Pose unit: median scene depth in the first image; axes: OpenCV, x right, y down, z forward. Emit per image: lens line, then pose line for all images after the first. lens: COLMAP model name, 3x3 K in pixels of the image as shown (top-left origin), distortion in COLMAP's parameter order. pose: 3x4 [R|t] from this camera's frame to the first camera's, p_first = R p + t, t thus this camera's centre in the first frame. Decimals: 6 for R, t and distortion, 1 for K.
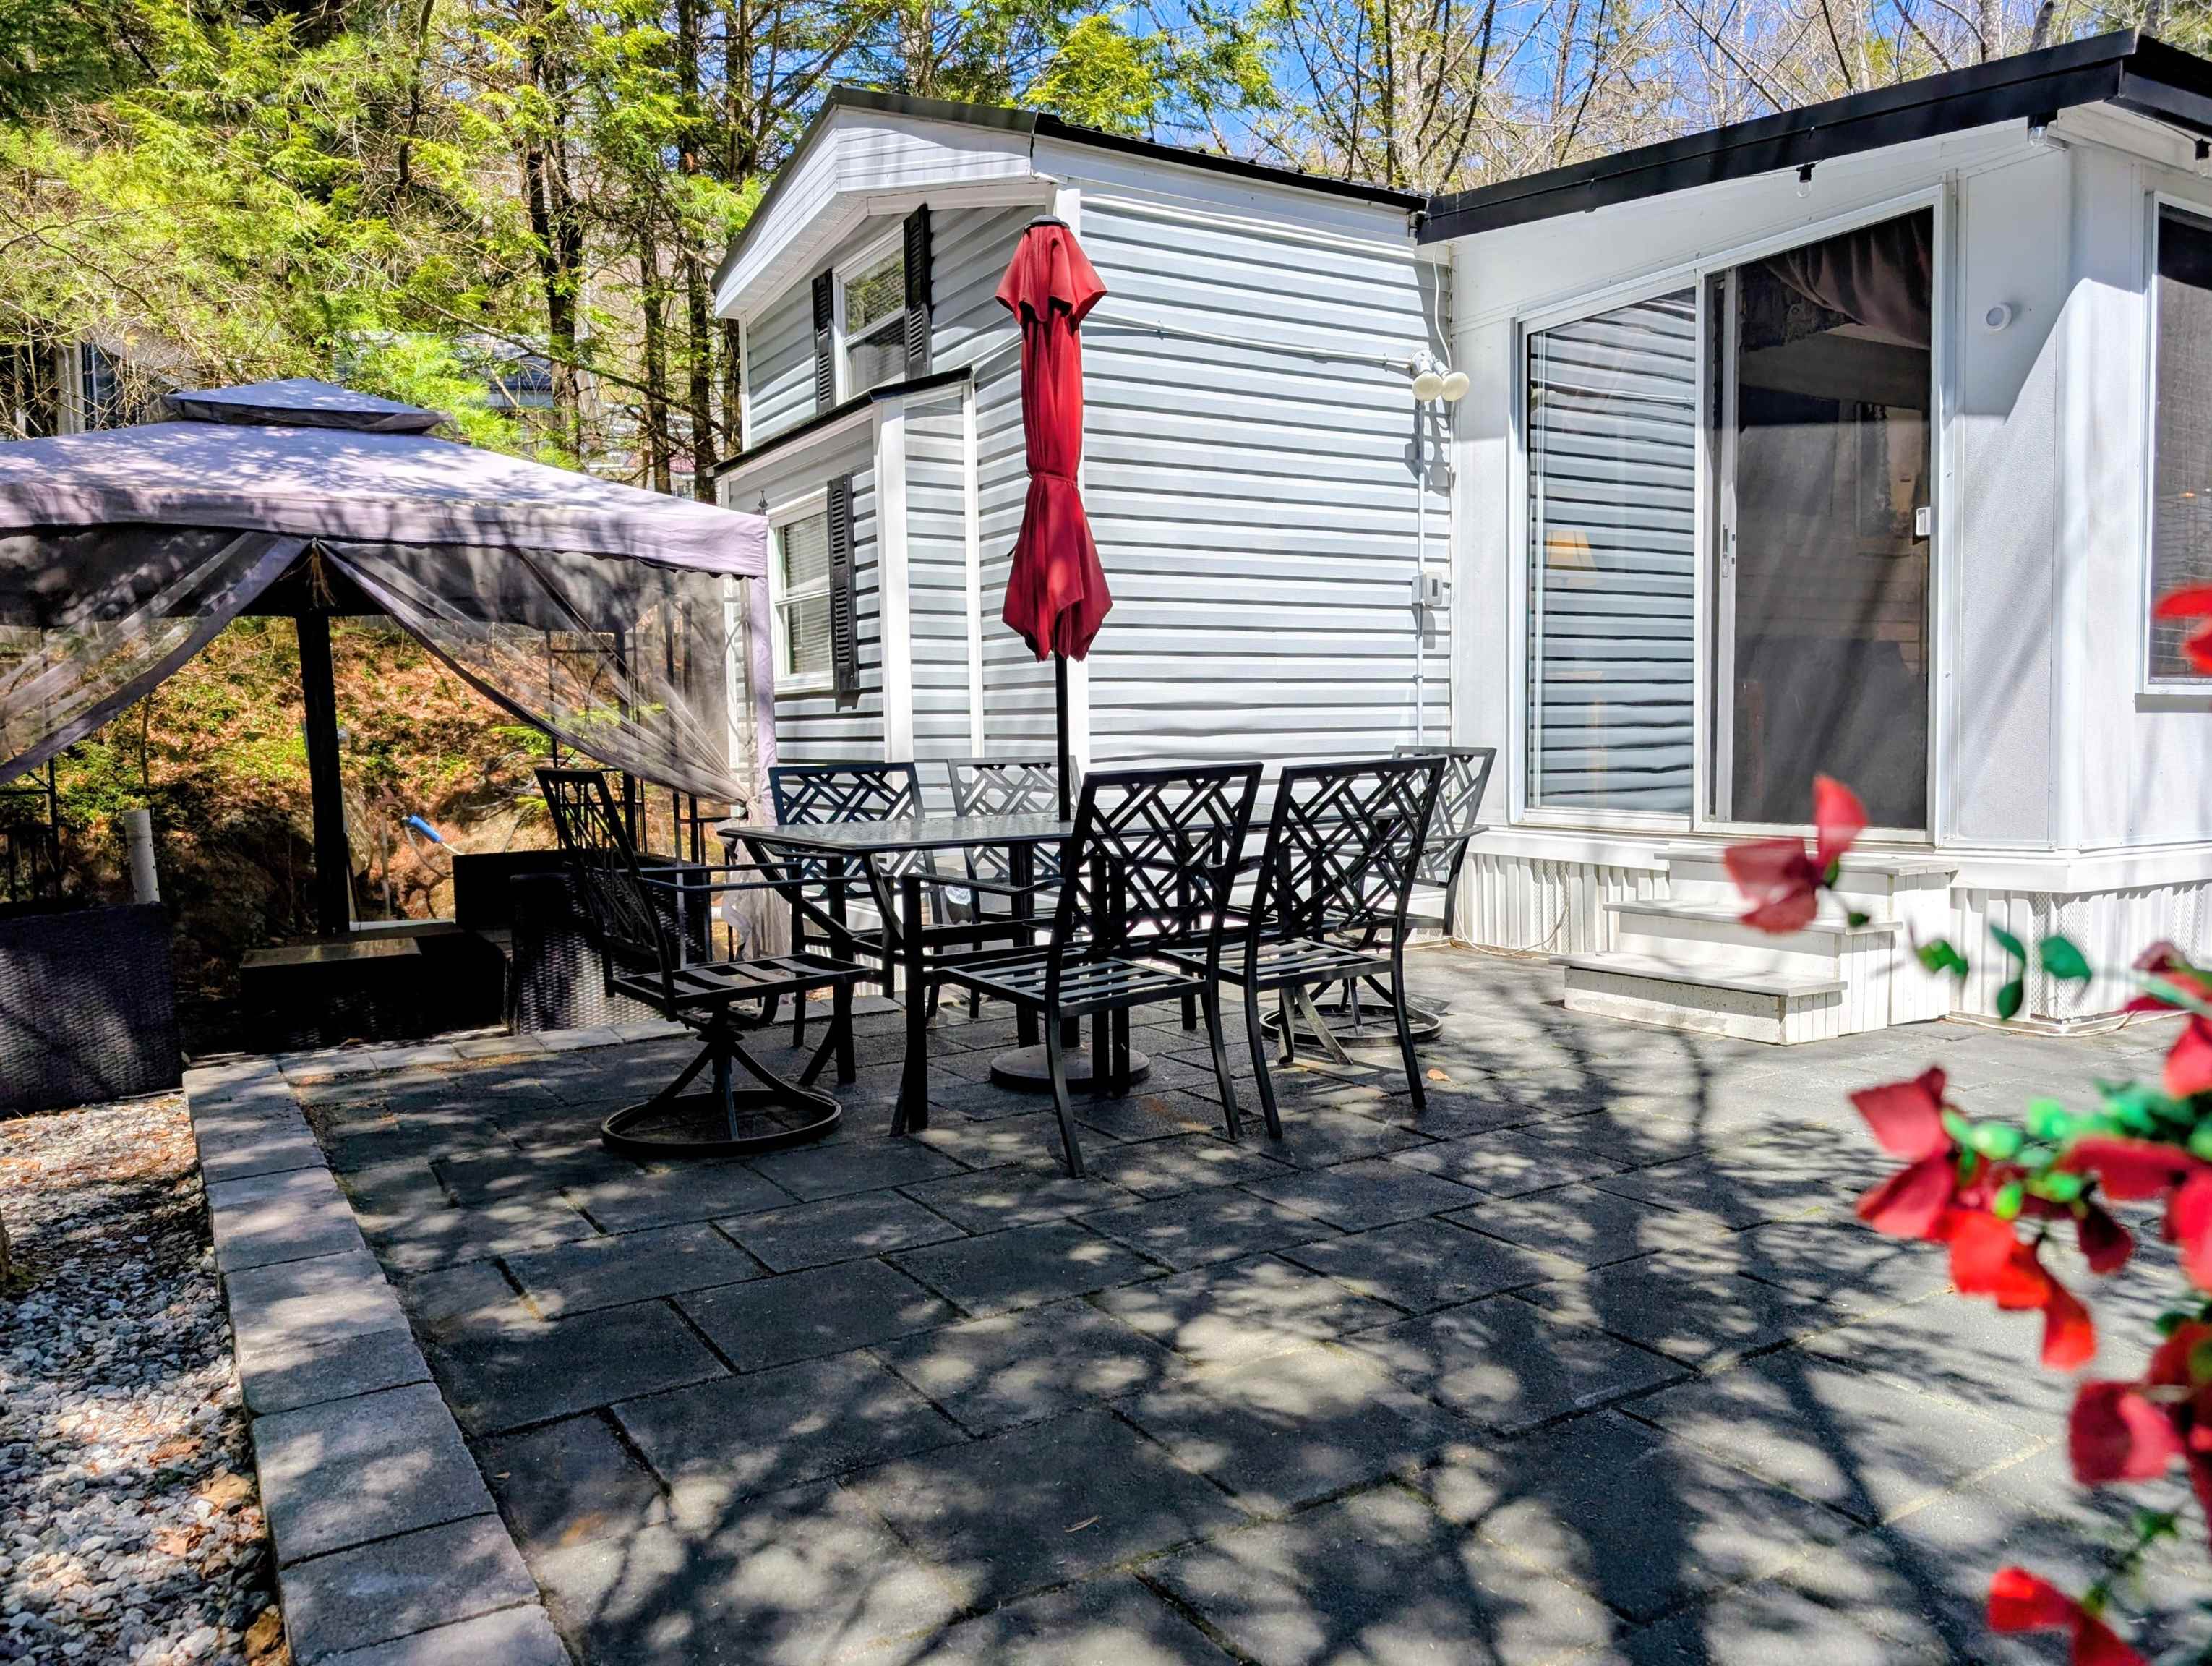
lens RADIAL K [[1602.4, 0, 1103.2], [0, 1602.4, 828.2], [0, 0, 1]] dist [0.006171, -0.001026]
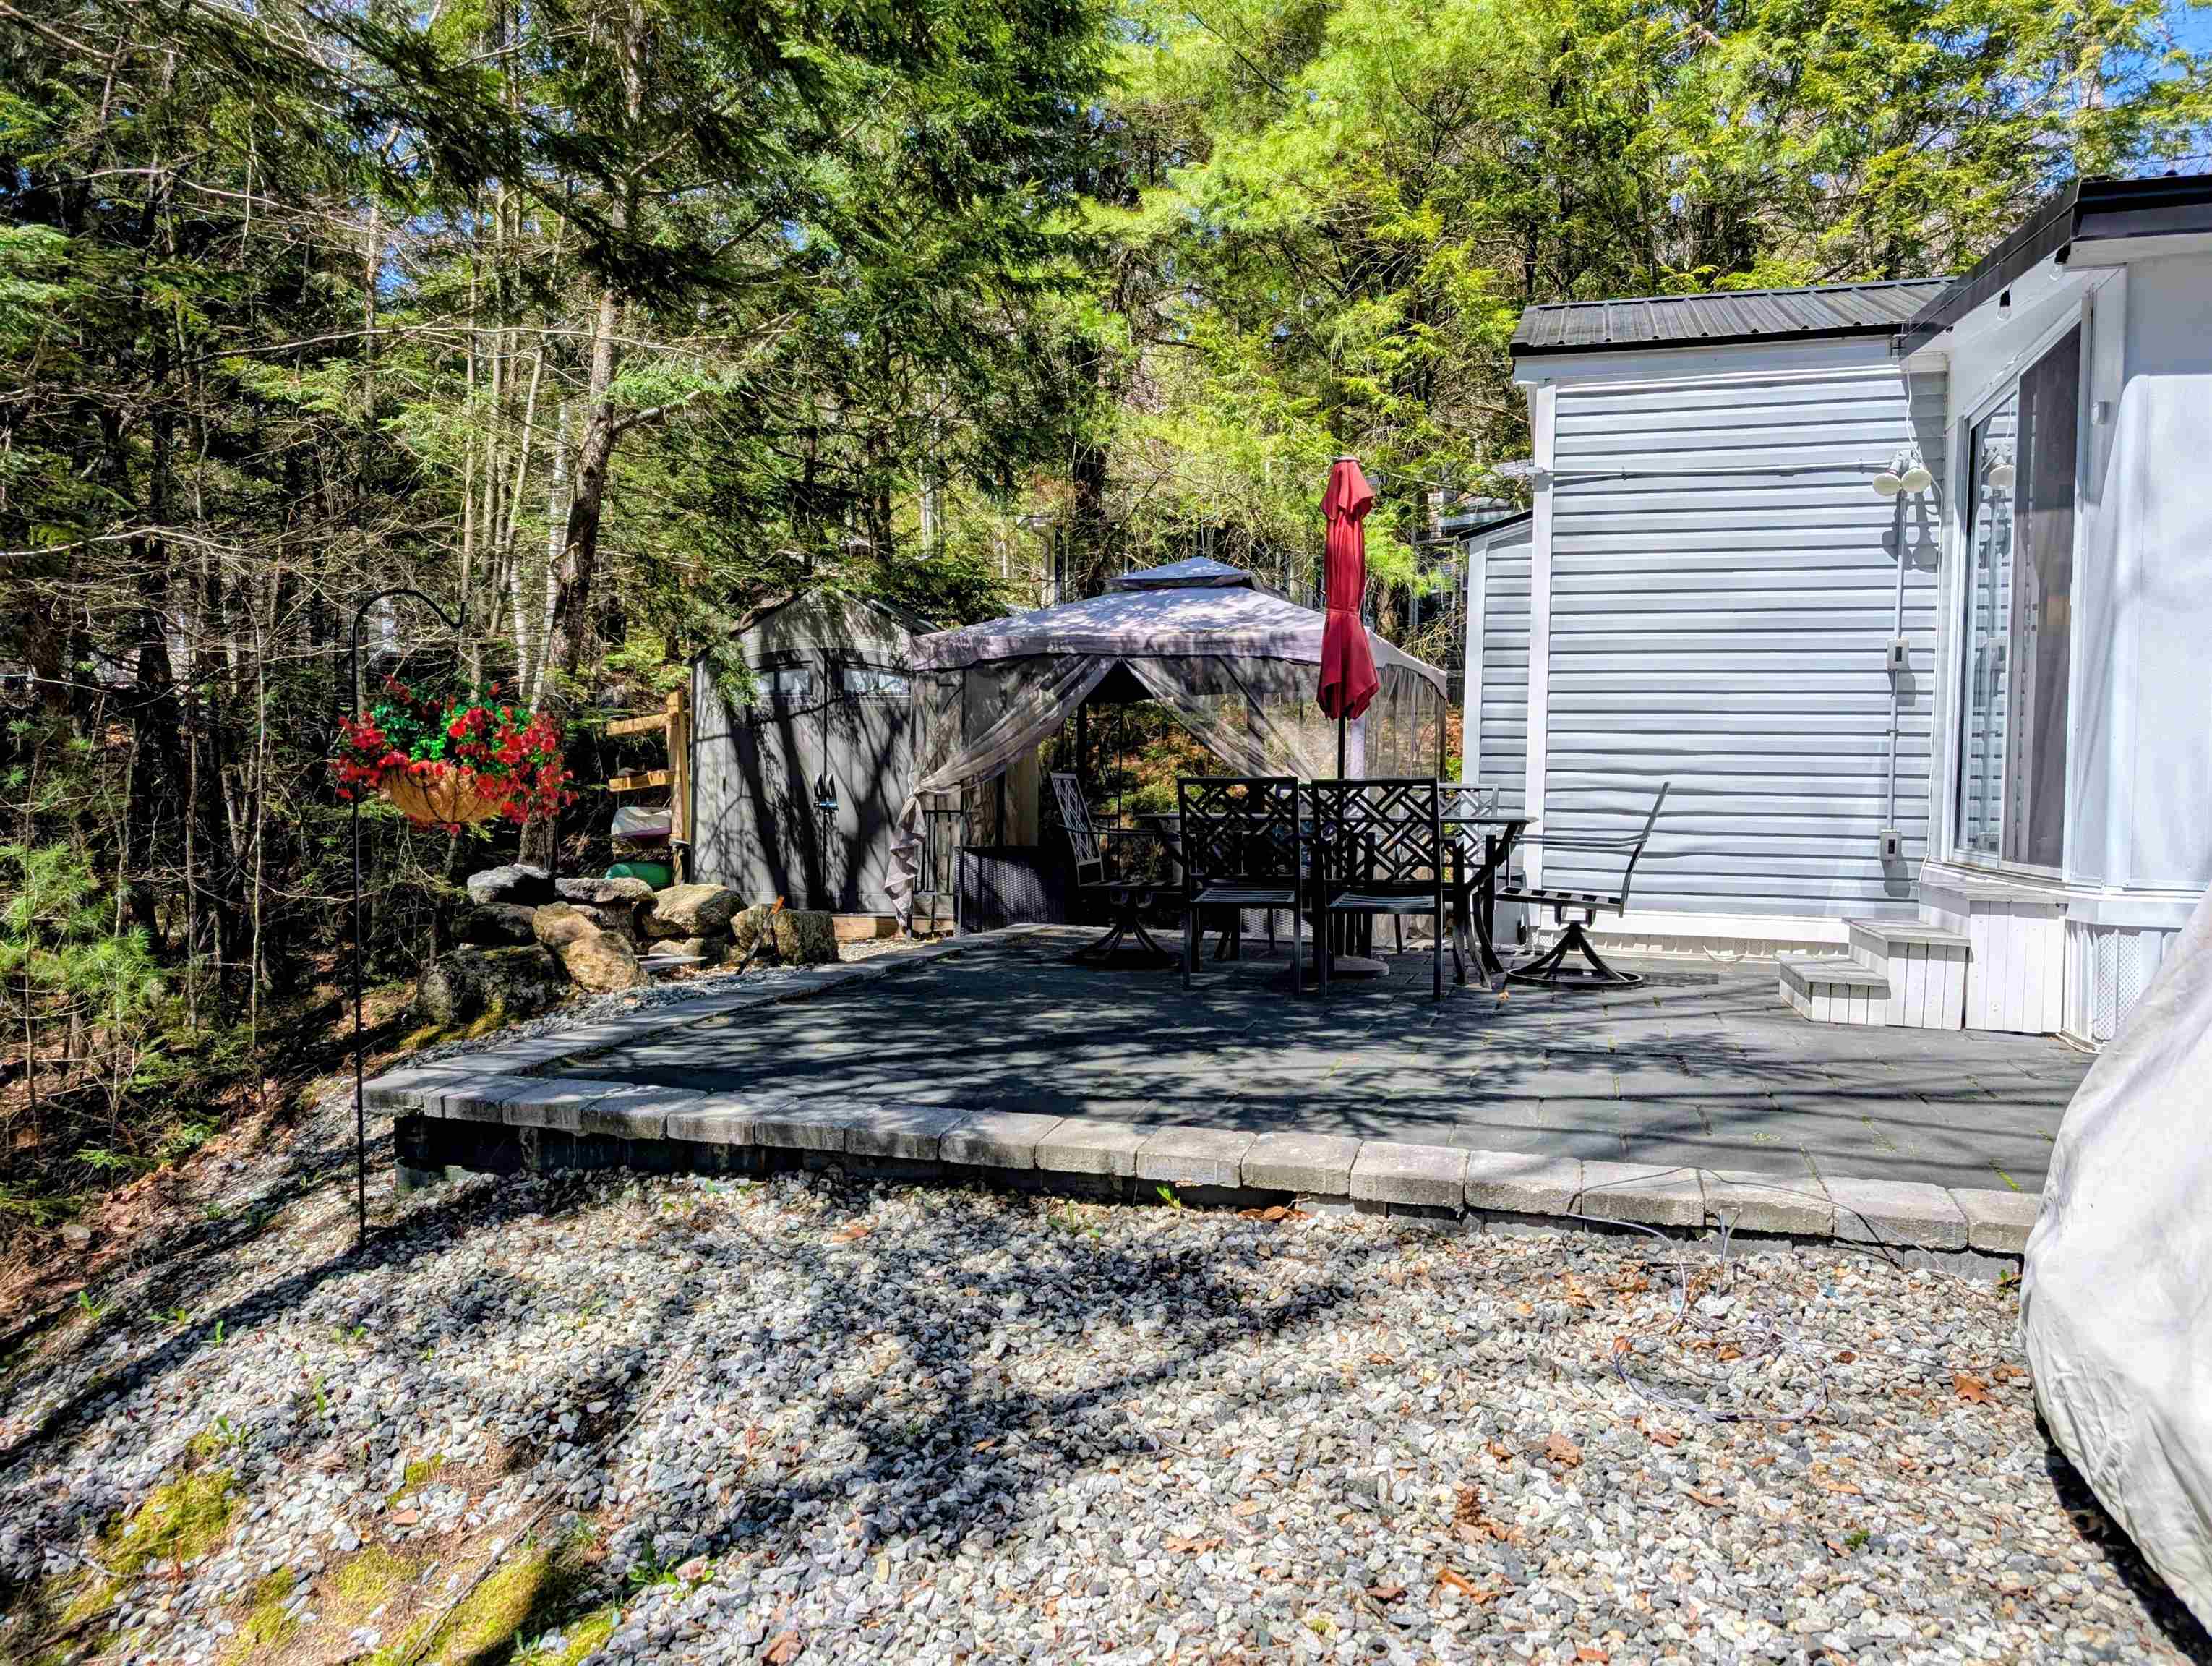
lens RADIAL K [[1516.2, 0, 1106.0], [0, 1516.2, 833.0], [0, 0, 1]] dist [0.002863, -0.000277]
pose [[0.672249, 0.052834, -0.738437, 0.644871], [-0.074639, 0.997205, 0.003400, 0.017810], [0.736553, 0.052830, 0.674314, -0.152734]]
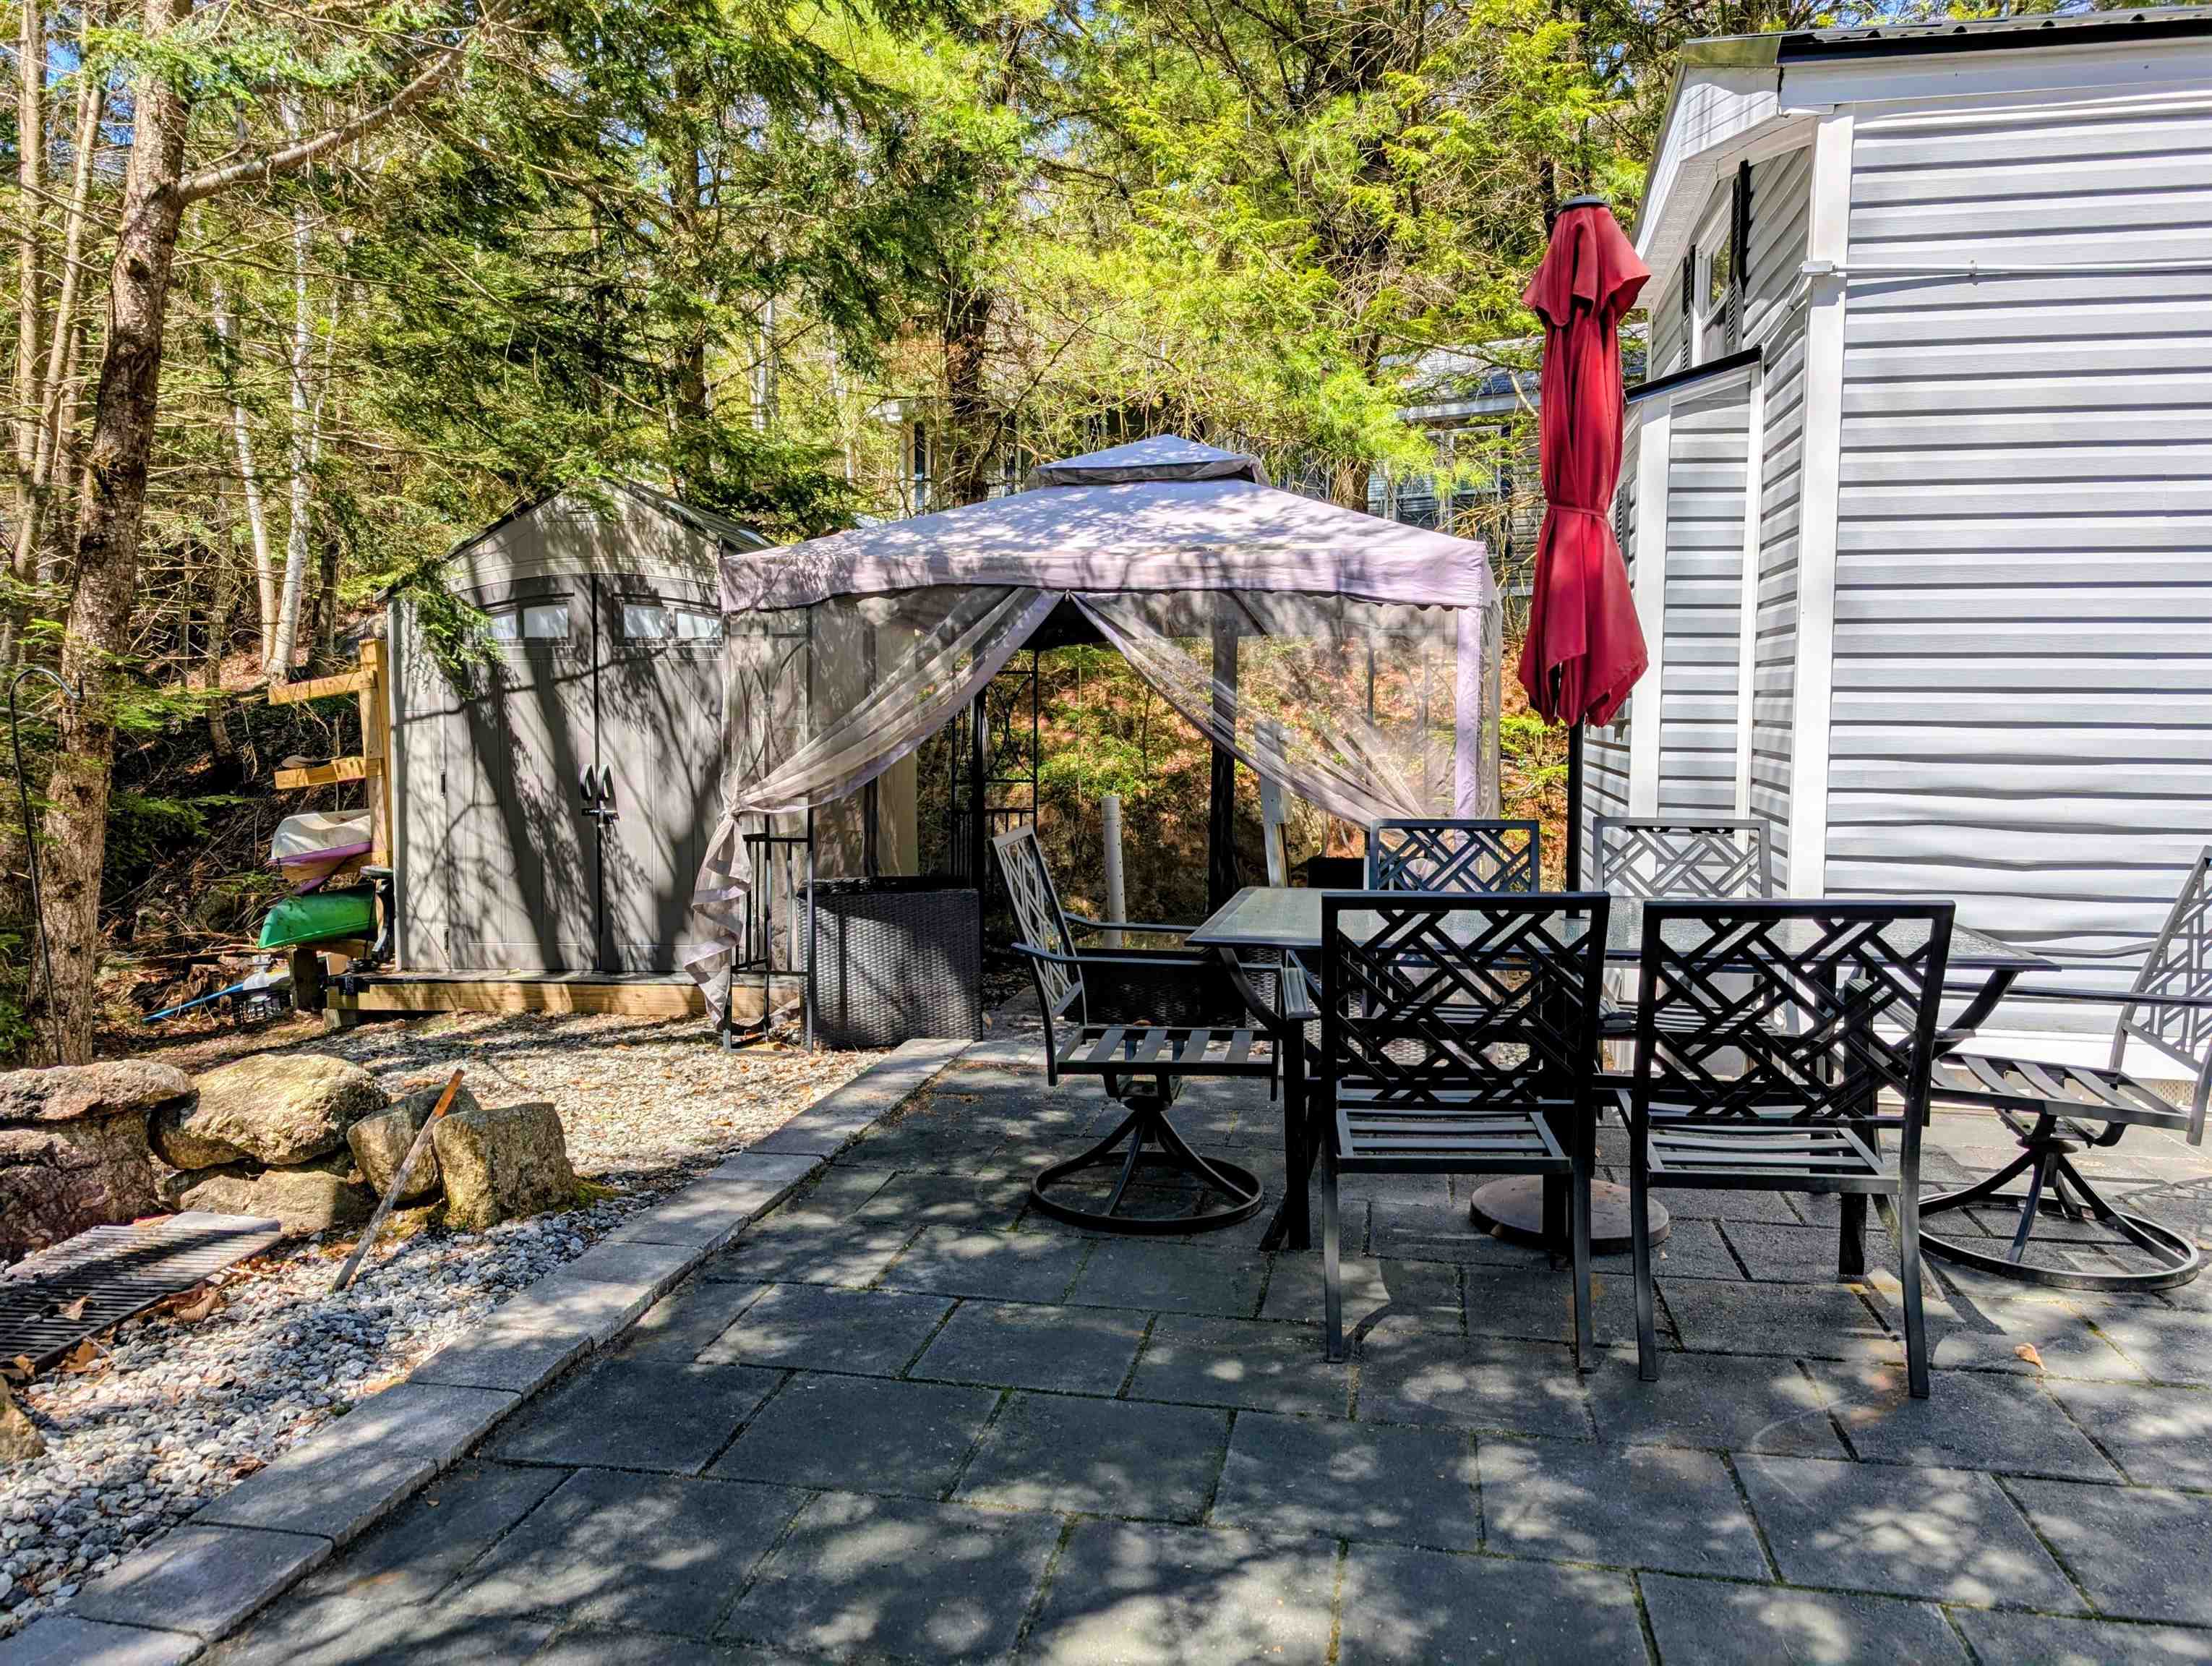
lens RADIAL K [[1555.0, 0, 1116.3], [0, 1555.0, 809.2], [0, 0, 1]] dist [0.008268, -0.011172]
pose [[0.744265, 0.066068, -0.664608, 0.224017], [-0.059183, 0.997705, 0.032904, -0.049339], [0.665257, 0.014845, 0.746467, 0.157642]]
